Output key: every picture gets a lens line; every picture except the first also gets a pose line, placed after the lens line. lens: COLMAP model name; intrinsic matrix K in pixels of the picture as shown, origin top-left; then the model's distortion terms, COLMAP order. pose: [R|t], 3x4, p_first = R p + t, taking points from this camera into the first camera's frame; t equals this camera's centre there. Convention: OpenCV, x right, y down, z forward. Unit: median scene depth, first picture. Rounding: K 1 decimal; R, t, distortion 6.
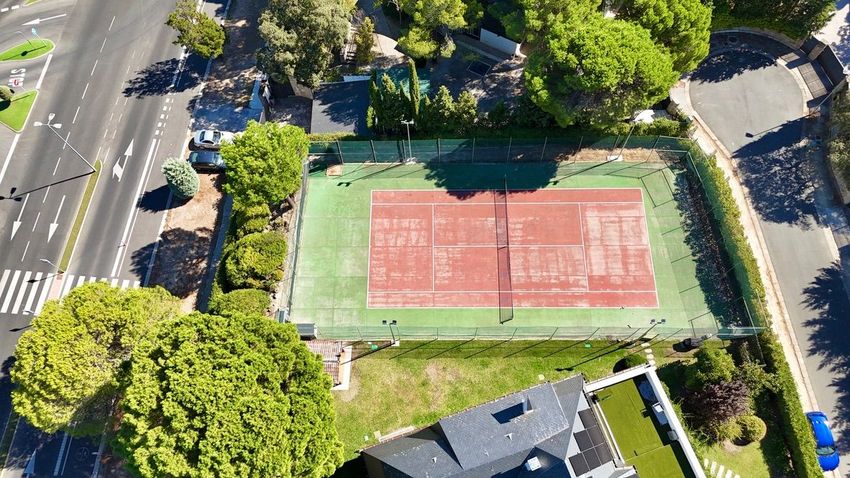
lens RADIAL K [[638.1, 0, 428.7], [0, 638.1, 218.9], [0, 0, 1]] dist [0.057175, -0.054445]
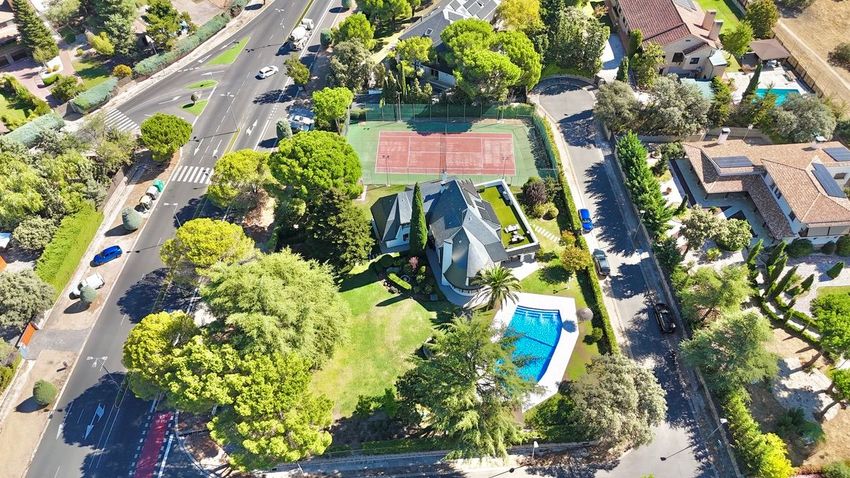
lens RADIAL K [[638.1, 0, 428.7], [0, 638.1, 218.9], [0, 0, 1]] dist [0.057175, -0.054445]
pose [[0.999411, 0.033600, -0.006989, 0.089565], [-0.034061, 0.946158, -0.321909, 0.873045], [-0.004204, 0.321958, 0.946745, -0.834972]]
